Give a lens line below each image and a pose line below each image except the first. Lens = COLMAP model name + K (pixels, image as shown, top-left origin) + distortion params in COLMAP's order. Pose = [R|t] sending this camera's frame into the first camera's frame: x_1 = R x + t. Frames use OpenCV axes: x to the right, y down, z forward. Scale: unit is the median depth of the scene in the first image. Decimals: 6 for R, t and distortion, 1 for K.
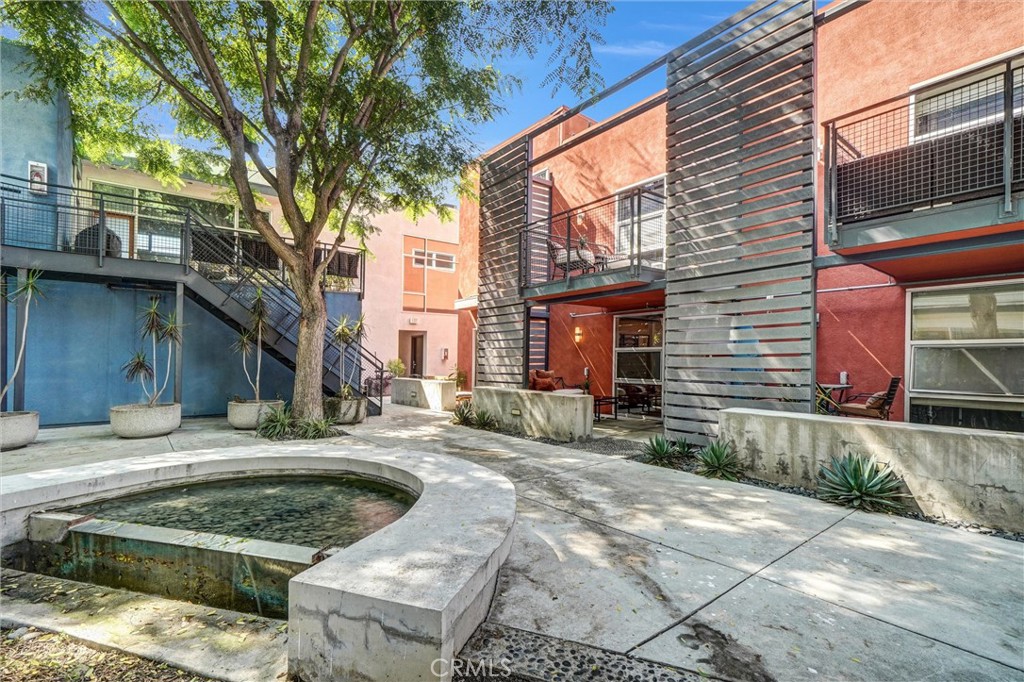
lens RADIAL K [[463.9, 0, 509.8], [0, 463.9, 352.8], [0, 0, 1]] dist [-0.000782, -0.000139]
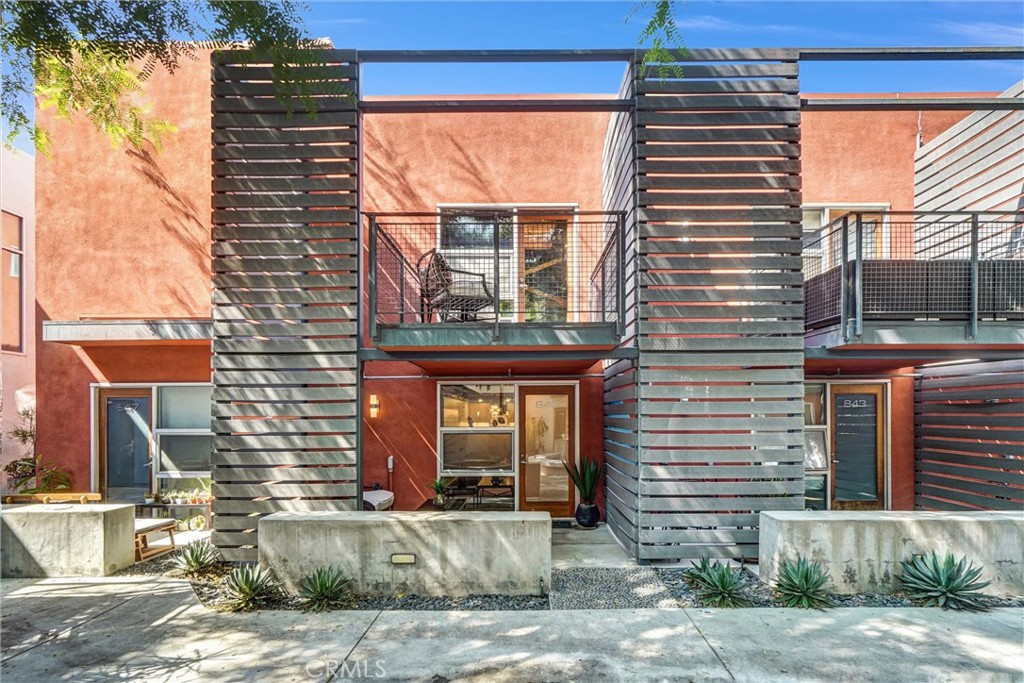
lens RADIAL K [[496.7, 0, 529.1], [0, 496.7, 417.6], [0, 0, 1]] dist [0.000148, 0.000555]
pose [[0.626943, -0.001843, 0.779063, -0.382919], [-0.007544, 0.999936, 0.008437, -0.045445], [-0.779028, -0.011167, 0.626889, 0.586178]]
